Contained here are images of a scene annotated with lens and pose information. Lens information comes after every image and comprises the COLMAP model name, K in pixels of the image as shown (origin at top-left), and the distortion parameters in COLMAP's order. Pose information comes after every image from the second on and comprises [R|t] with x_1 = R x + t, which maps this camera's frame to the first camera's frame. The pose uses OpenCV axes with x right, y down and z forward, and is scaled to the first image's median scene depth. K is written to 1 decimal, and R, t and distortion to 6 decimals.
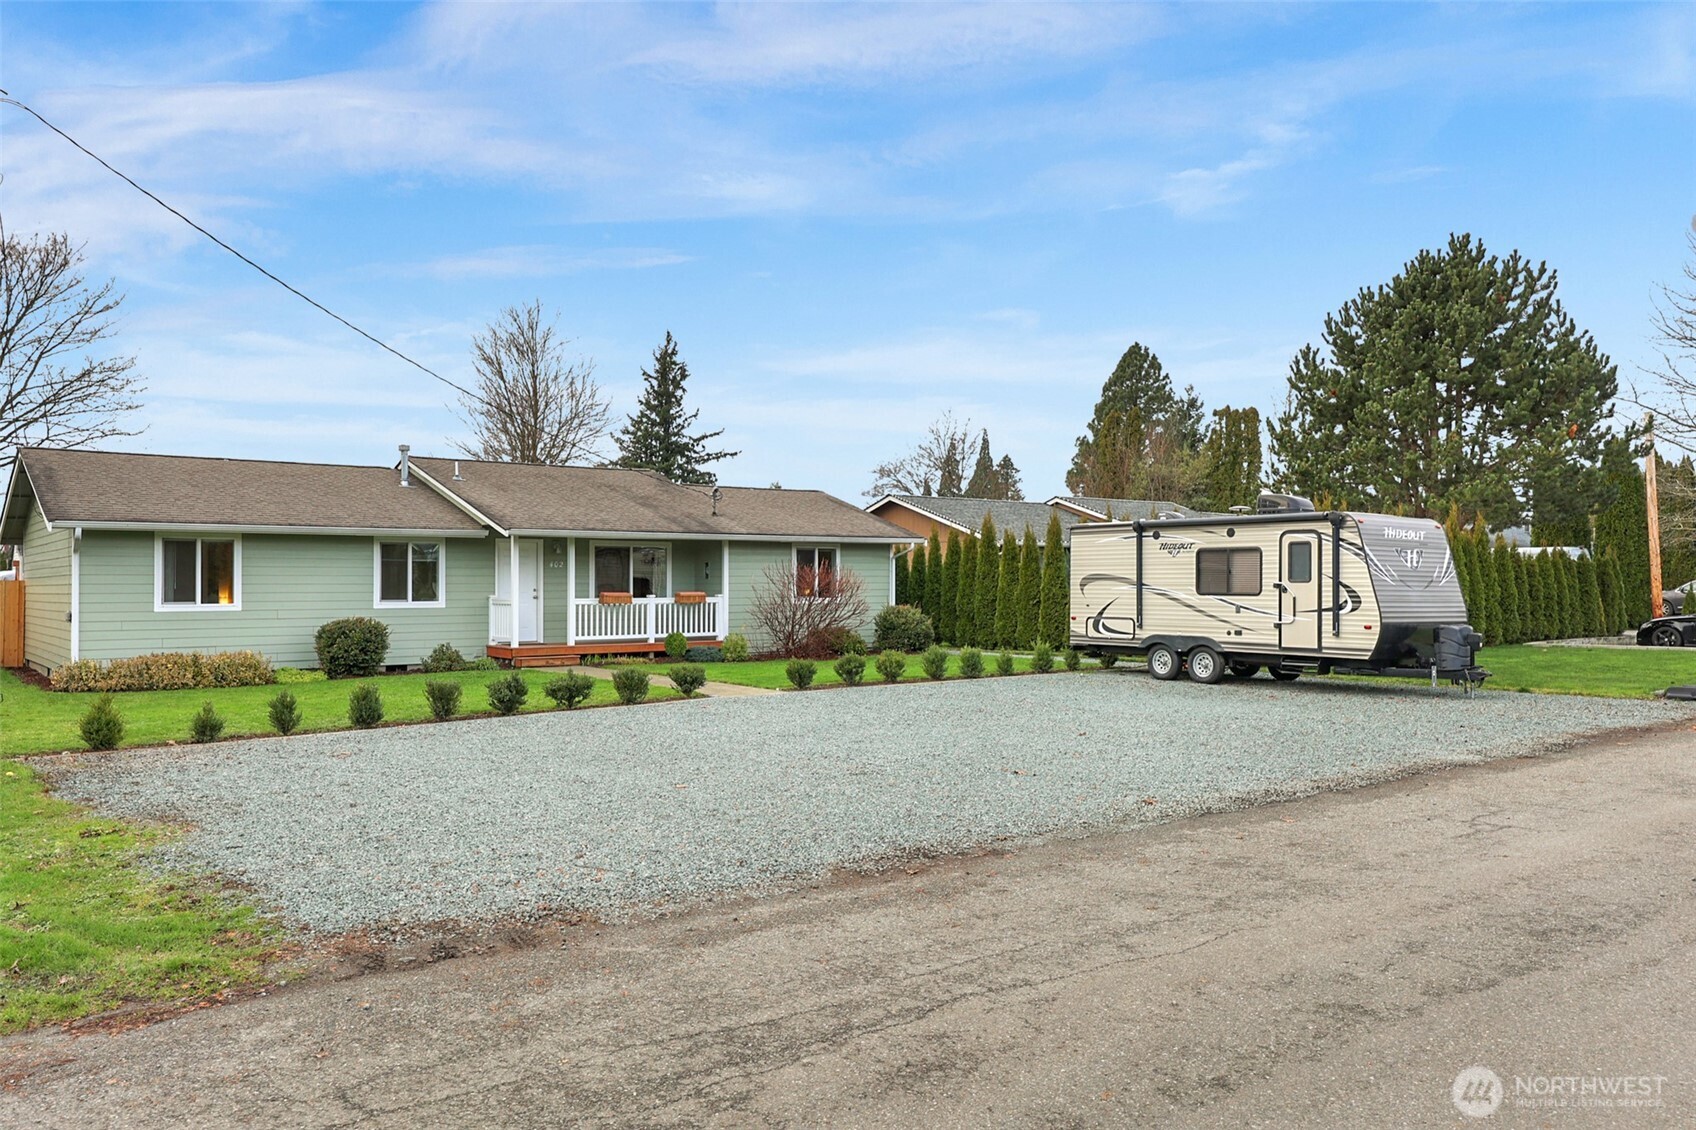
lens RADIAL K [[1348.2, 0, 848.0], [0, 1348.2, 565.0], [0, 0, 1]] dist [0.033926, -0.000623]
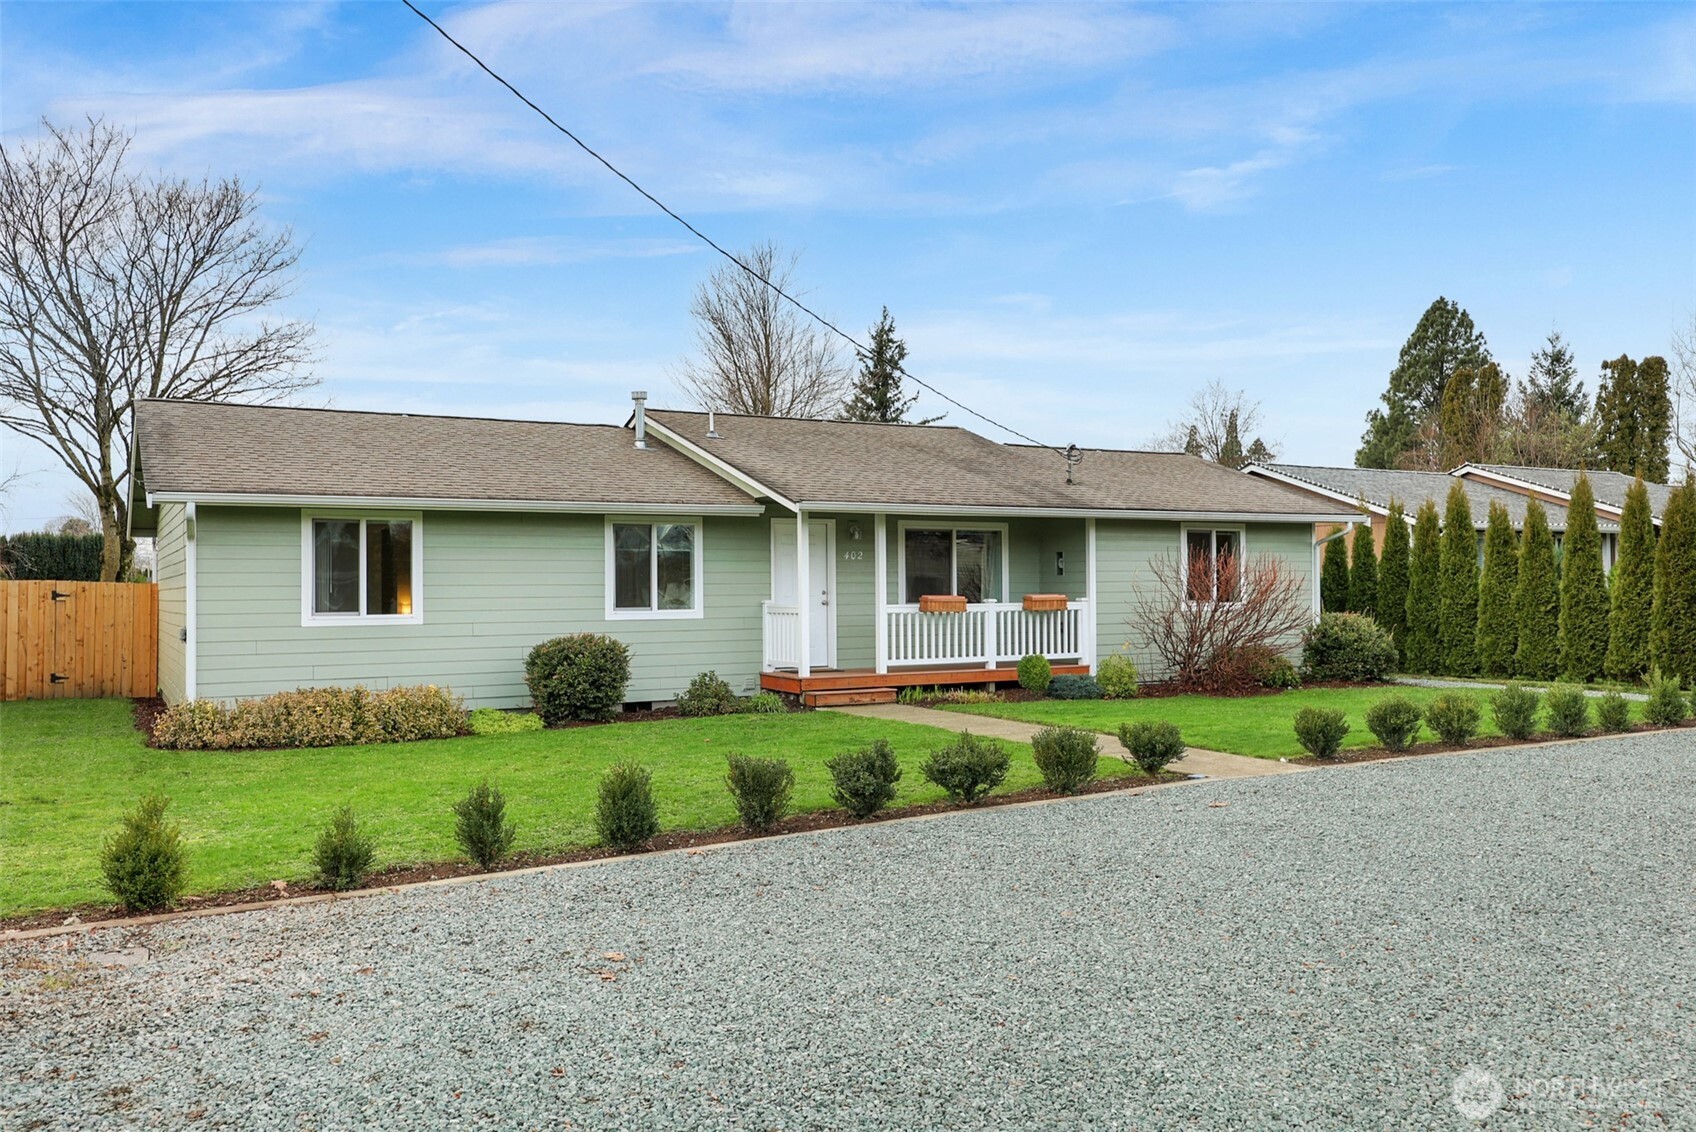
lens RADIAL K [[1408.8, 0, 848.0], [0, 1408.8, 566.0], [0, 0, 1]] dist [0.032731, -0.001079]
pose [[0.990200, -0.007250, -0.139470, -0.116210], [0.007149, 0.999974, -0.001224, 0.005725], [0.139475, 0.000215, 0.990226, 0.279003]]
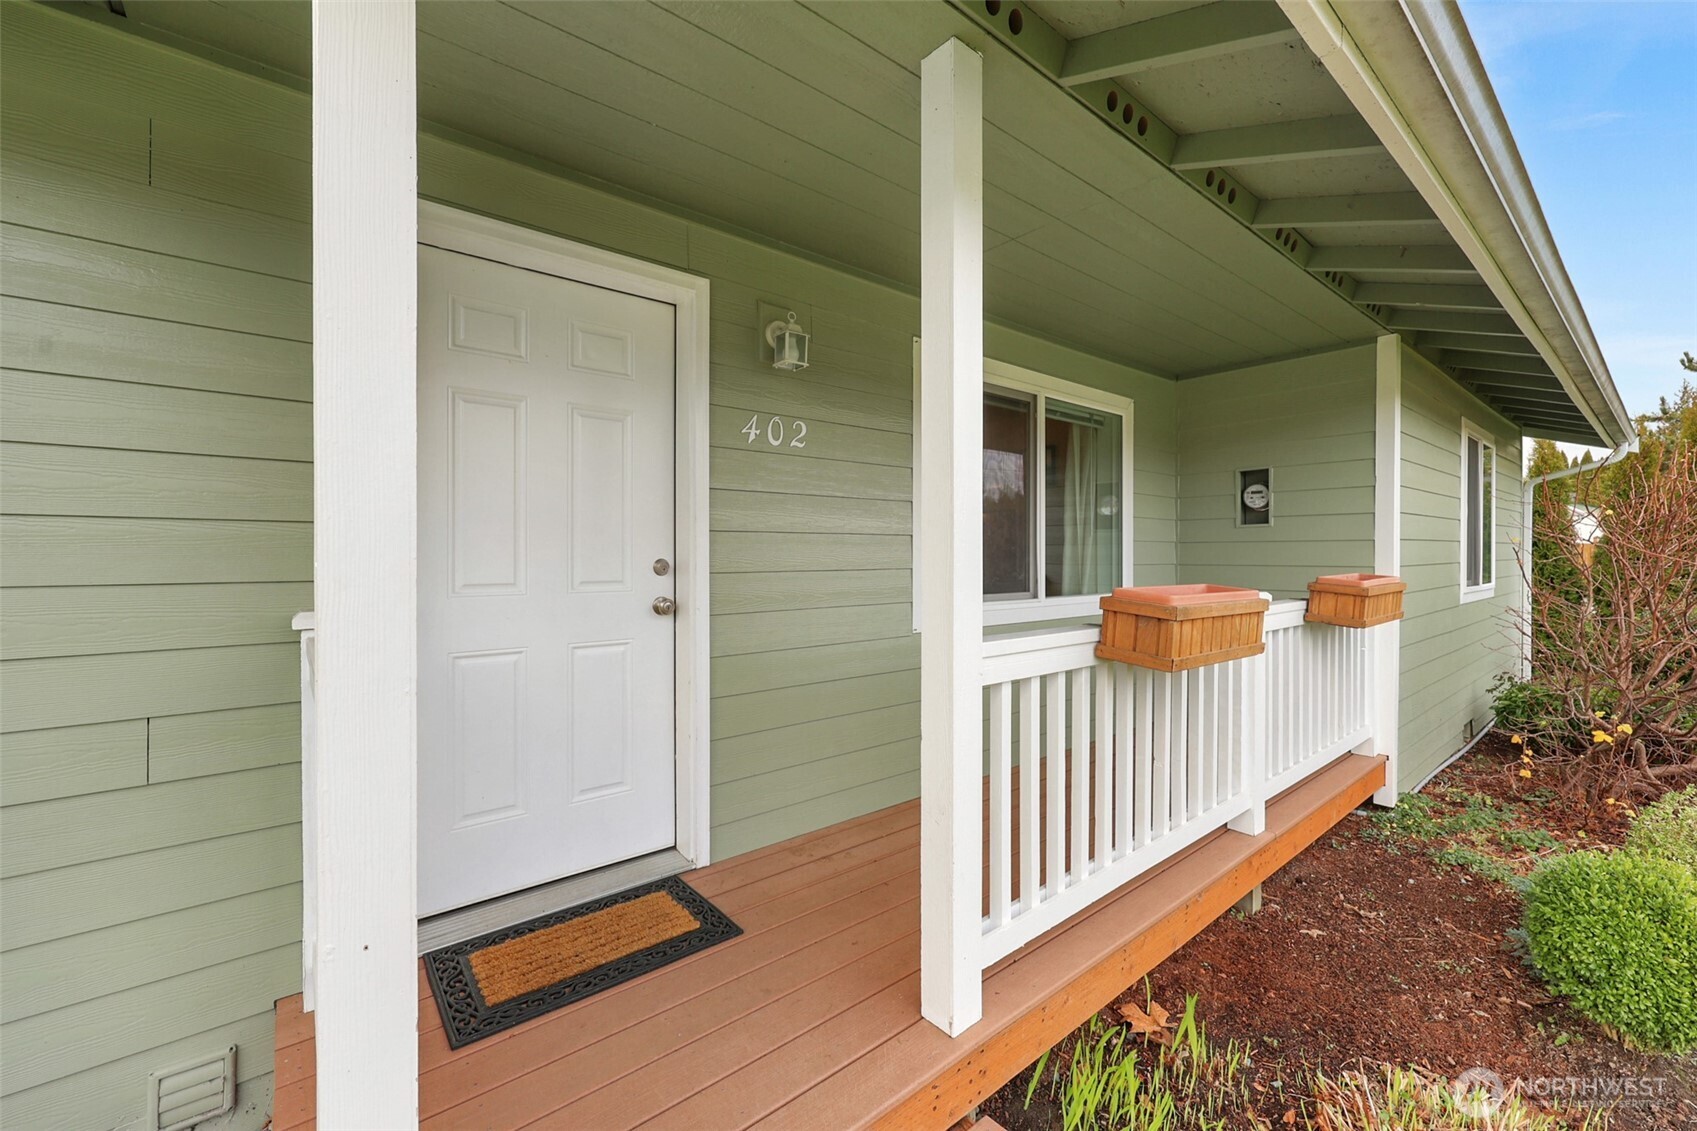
lens RADIAL K [[696.9, 0, 849.2], [0, 696.9, 547.5], [0, 0, 1]] dist [0.002958, 0.000298]
pose [[0.999768, 0.002433, 0.021399, -0.204562], [-0.002588, 0.999971, 0.007229, 0.014870], [-0.021381, -0.007283, 0.999745, 0.887677]]
